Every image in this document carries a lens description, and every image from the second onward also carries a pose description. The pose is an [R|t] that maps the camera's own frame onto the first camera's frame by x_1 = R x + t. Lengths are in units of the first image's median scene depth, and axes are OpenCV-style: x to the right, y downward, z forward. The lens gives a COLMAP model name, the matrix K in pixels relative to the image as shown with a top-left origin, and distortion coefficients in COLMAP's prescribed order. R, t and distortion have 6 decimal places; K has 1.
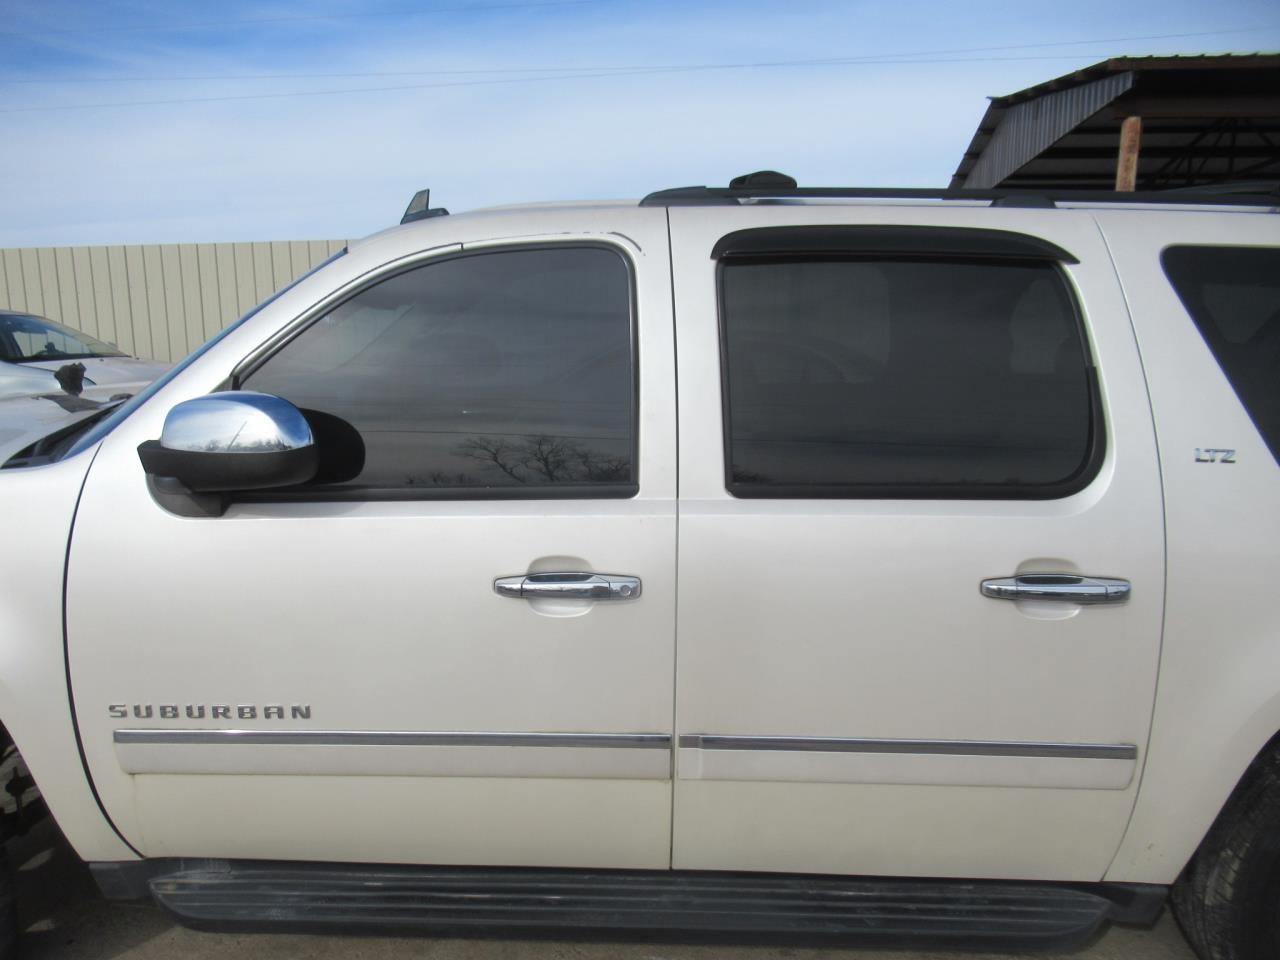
lens RADIAL K [[1093.6, 0, 714.6], [0, 1093.6, 462.6], [0, 0, 1]] dist [0.018010, 0.002465]
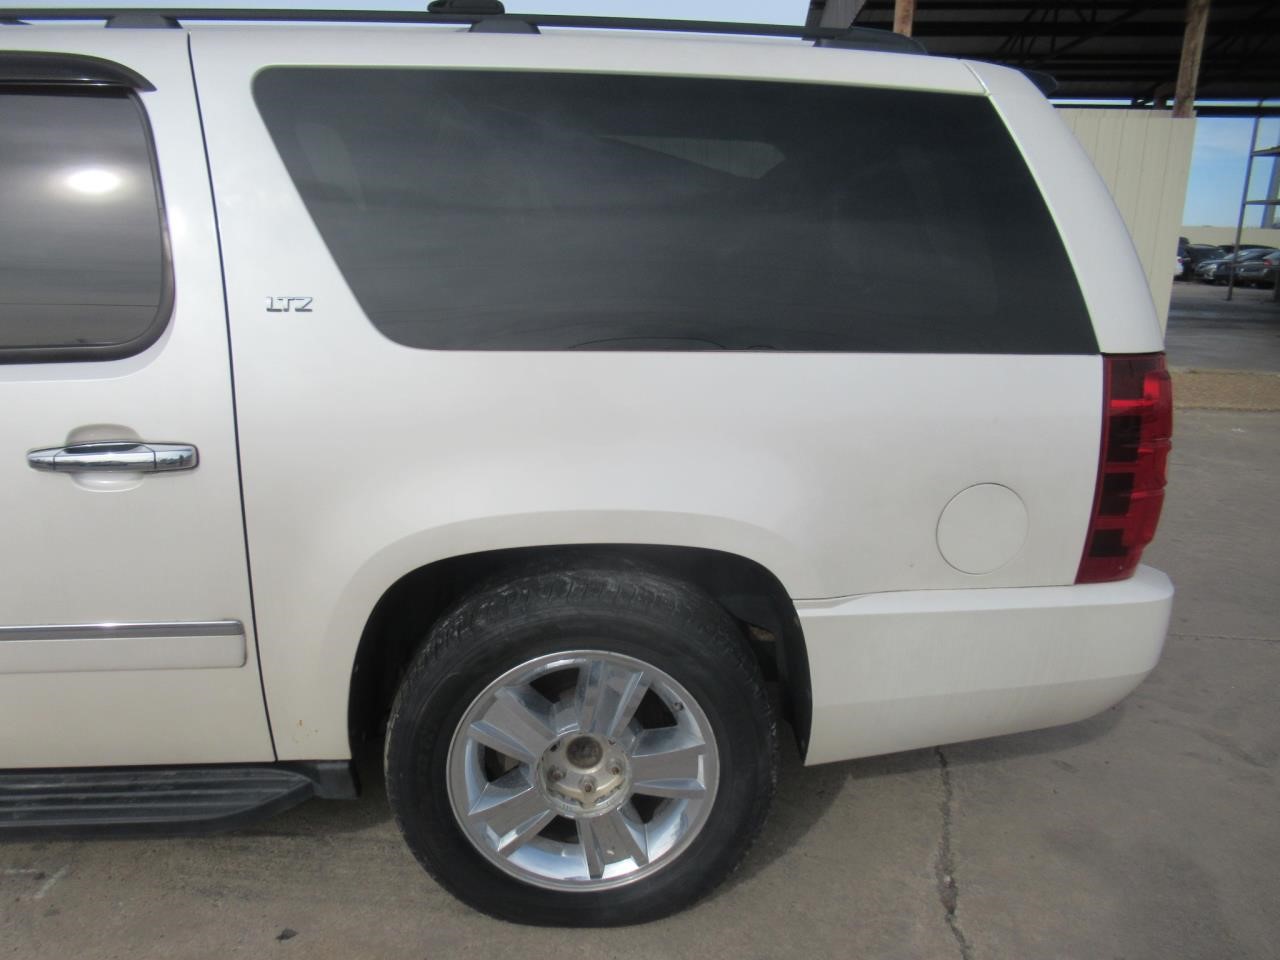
lens RADIAL K [[1093.6, 0, 639.7], [0, 1093.6, 473.9], [0, 0, 1]] dist [0.018010, 0.002465]
pose [[0.997560, -0.027218, 0.064288, 0.606210], [0.020252, 0.994094, 0.106618, 0.037366], [-0.066810, -0.105056, 0.992220, 0.057220]]
